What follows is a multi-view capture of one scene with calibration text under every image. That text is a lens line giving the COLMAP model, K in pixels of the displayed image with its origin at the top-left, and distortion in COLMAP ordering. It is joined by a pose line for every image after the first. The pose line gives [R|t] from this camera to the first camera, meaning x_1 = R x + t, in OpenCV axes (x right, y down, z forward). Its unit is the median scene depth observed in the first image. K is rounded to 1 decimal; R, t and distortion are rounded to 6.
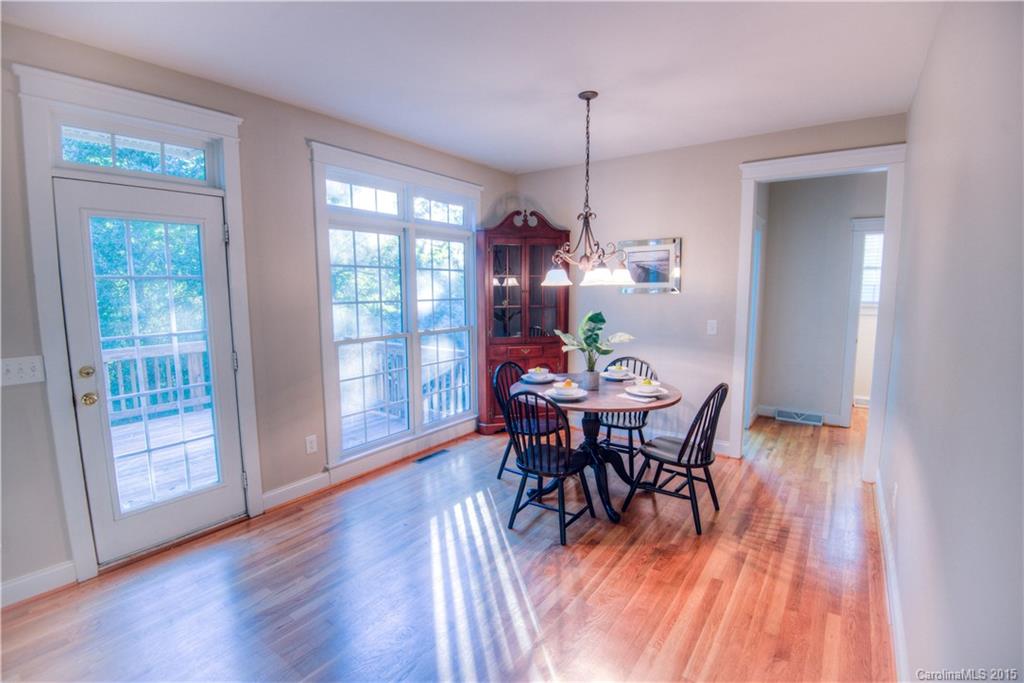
lens RADIAL K [[472.9, 0, 509.7], [0, 472.9, 344.9], [0, 0, 1]] dist [-0.014778, -0.018922]
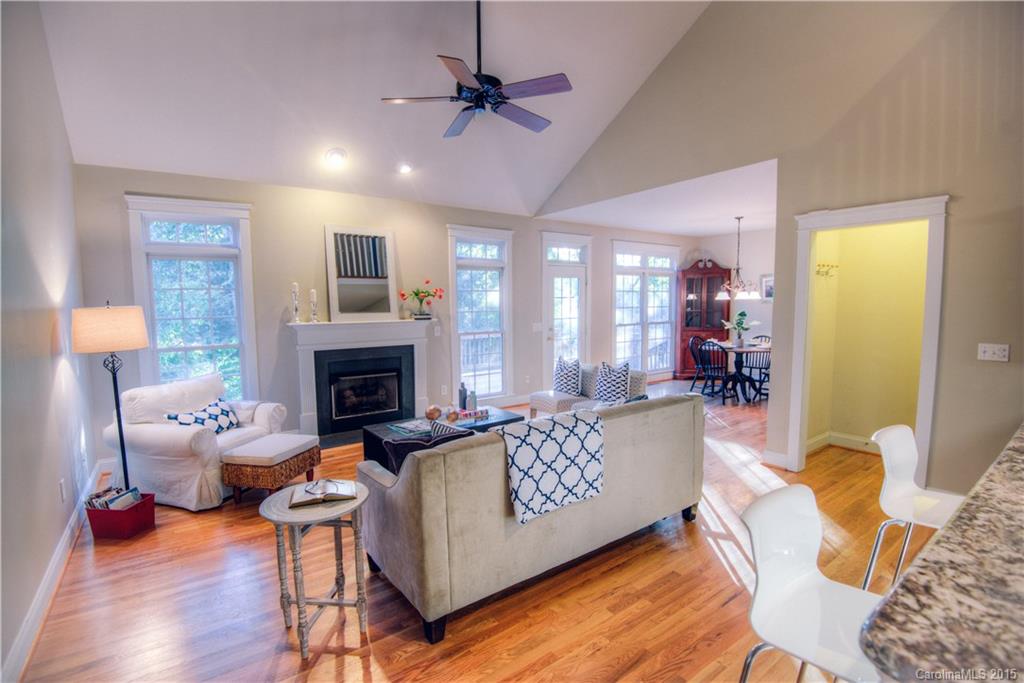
lens RADIAL K [[472.9, 0, 509.7], [0, 472.9, 344.9], [0, 0, 1]] dist [-0.014778, -0.018922]
pose [[0.949351, 0.021421, -0.313486, -0.127096], [-0.029870, 0.999308, -0.022174, 0.137573], [0.312794, 0.030414, 0.949334, -1.160573]]
